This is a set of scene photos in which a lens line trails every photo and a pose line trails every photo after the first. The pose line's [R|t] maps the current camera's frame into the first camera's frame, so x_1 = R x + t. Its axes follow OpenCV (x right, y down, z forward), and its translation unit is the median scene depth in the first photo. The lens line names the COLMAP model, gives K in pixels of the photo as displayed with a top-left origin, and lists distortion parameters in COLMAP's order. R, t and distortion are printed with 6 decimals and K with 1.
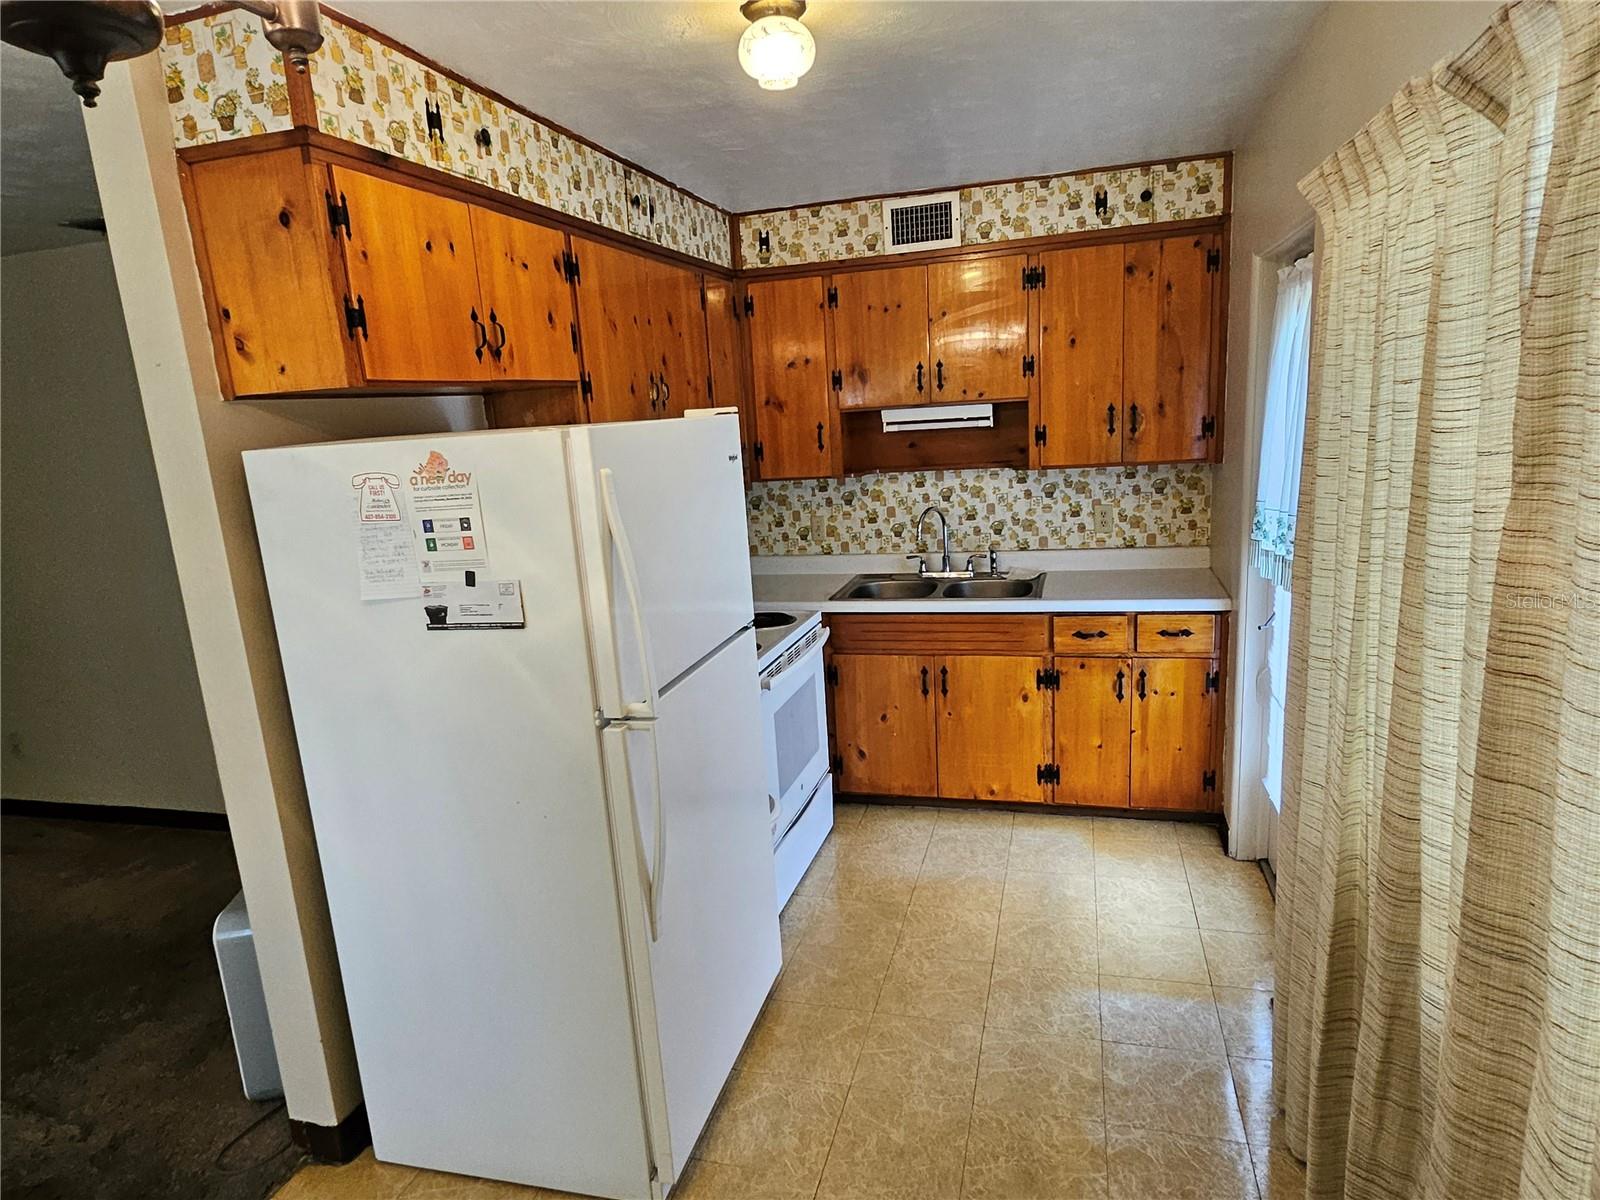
lens RADIAL K [[908.5, 0, 797.5], [0, 908.5, 598.1], [0, 0, 1]] dist [-0.007049, -0.001464]
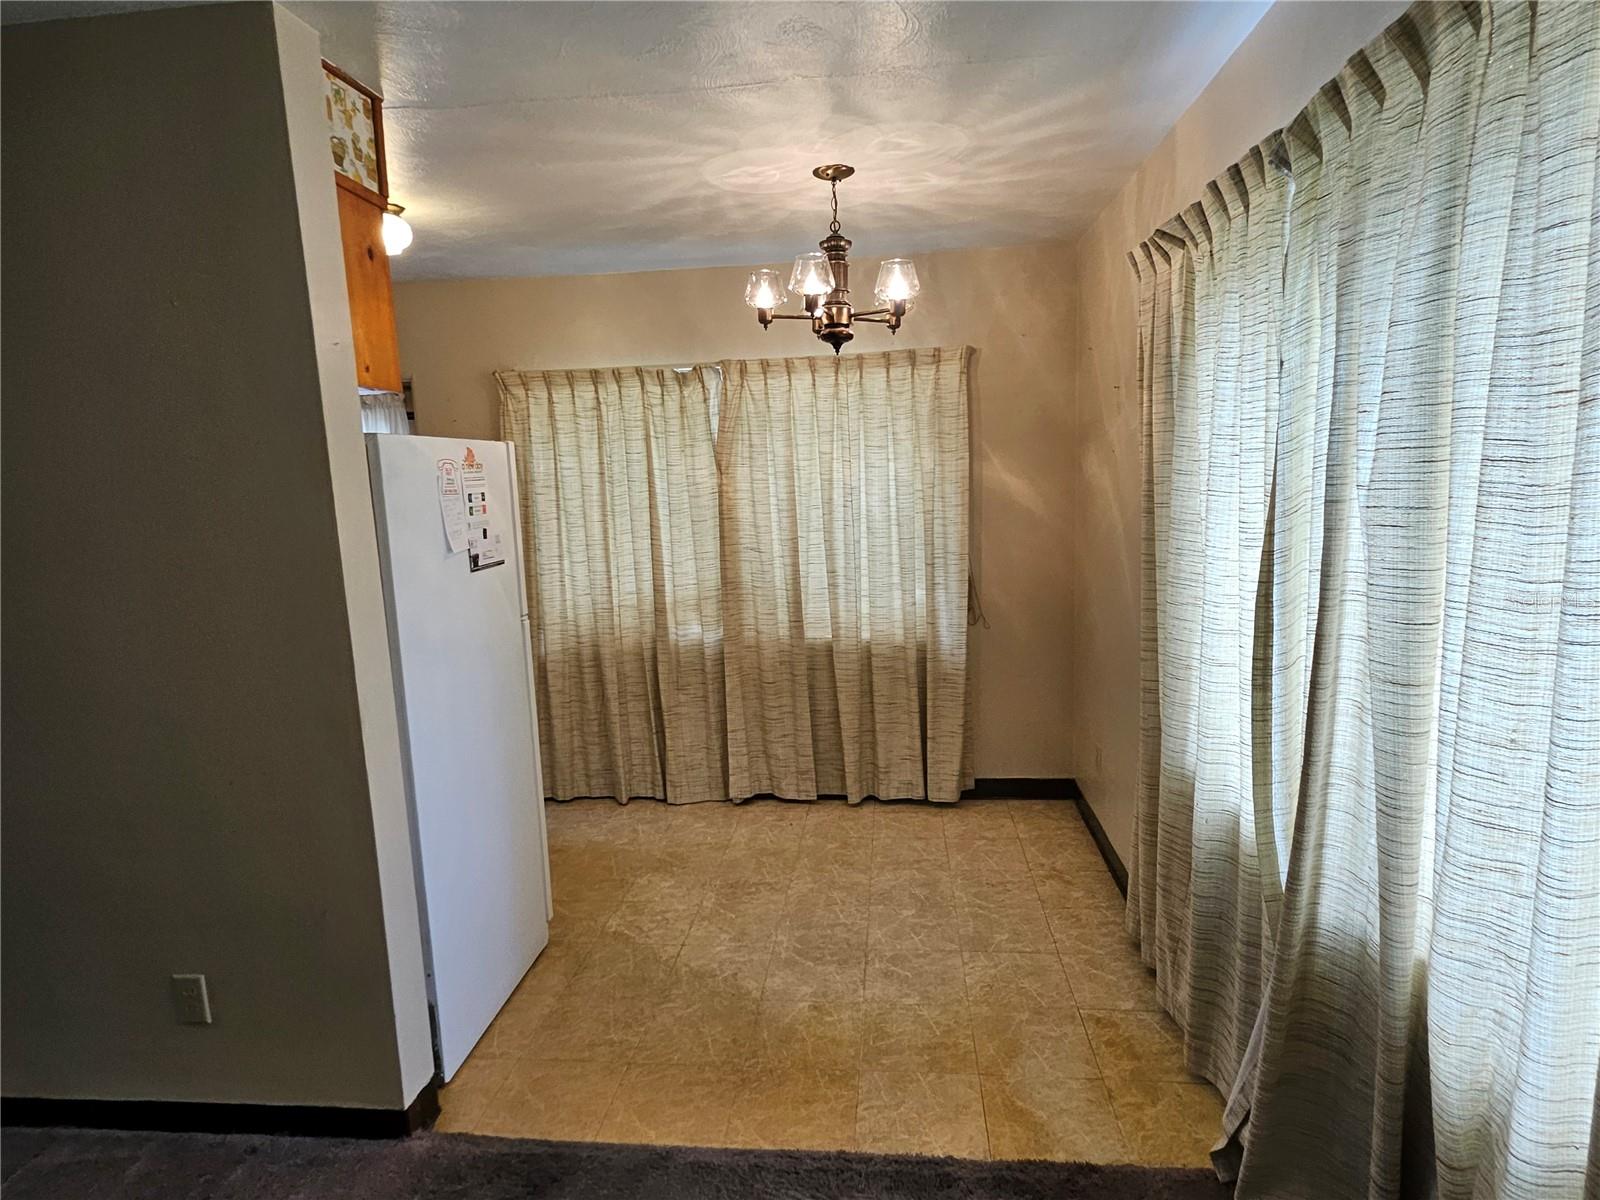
lens RADIAL K [[908.5, 0, 799.8], [0, 908.5, 606.5], [0, 0, 1]] dist [-0.007049, -0.001464]
pose [[-0.143004, -0.070442, 0.987212, -1.929848], [0.248987, 0.962823, 0.104769, 0.067470], [-0.957891, 0.260785, -0.120148, 0.711847]]
